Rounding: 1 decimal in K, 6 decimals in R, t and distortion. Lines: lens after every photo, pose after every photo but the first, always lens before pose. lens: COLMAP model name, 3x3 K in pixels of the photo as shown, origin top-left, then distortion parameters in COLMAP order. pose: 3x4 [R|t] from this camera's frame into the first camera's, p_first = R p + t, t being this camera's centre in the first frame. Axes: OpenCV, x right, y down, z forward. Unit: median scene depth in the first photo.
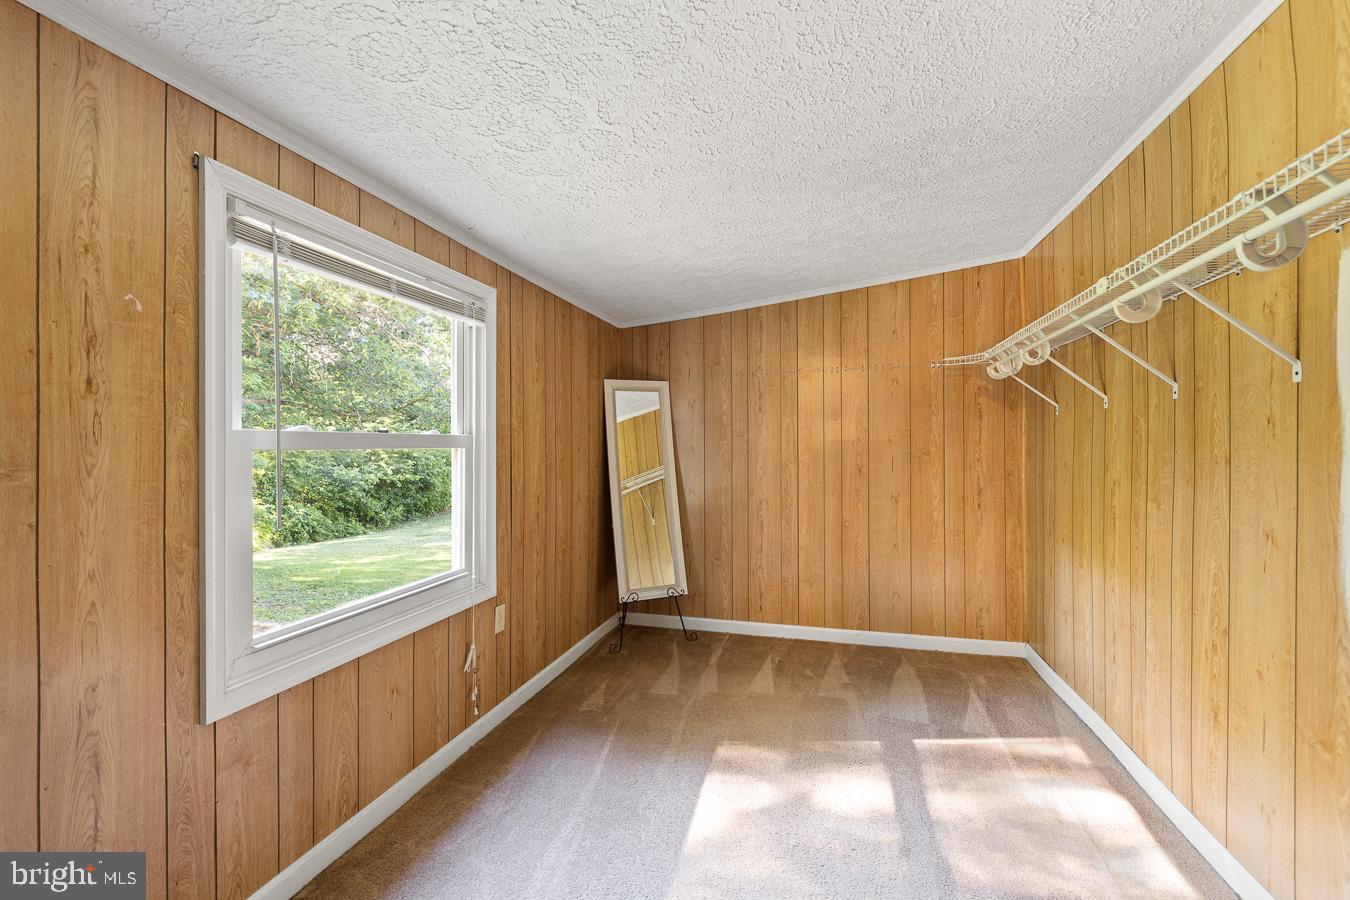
lens RADIAL K [[563.5, 0, 676.9], [0, 563.5, 444.8], [0, 0, 1]] dist [0.001380, -0.003255]
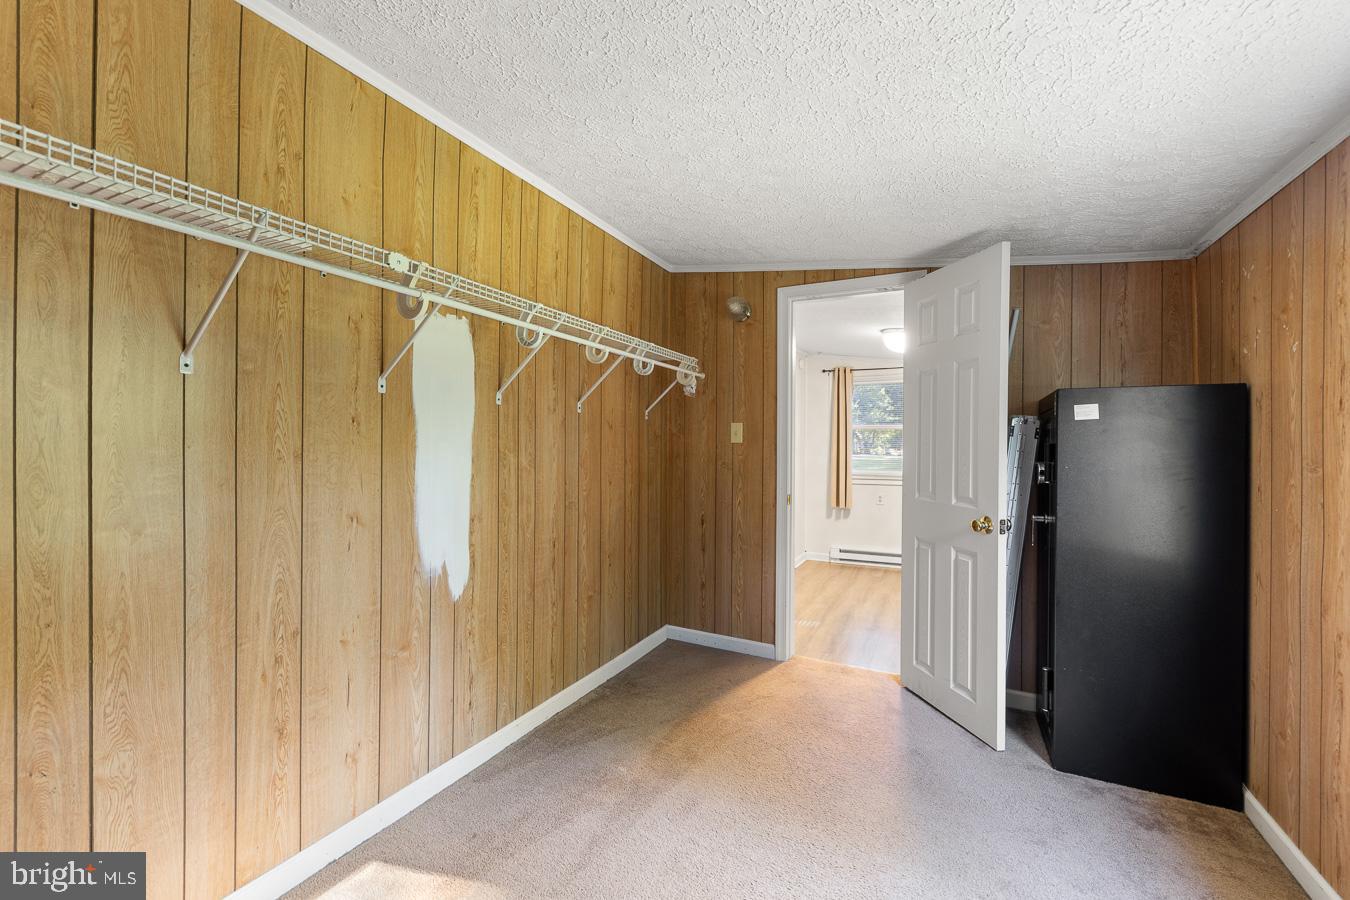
lens RADIAL K [[563.5, 0, 667.6], [0, 563.5, 445.0], [0, 0, 1]] dist [0.001380, -0.003255]
pose [[-0.979580, -0.009375, 0.200835, 0.109129], [-0.009917, 0.999949, -0.001696, 0.003121], [-0.200809, -0.003654, -0.979624, 1.260962]]
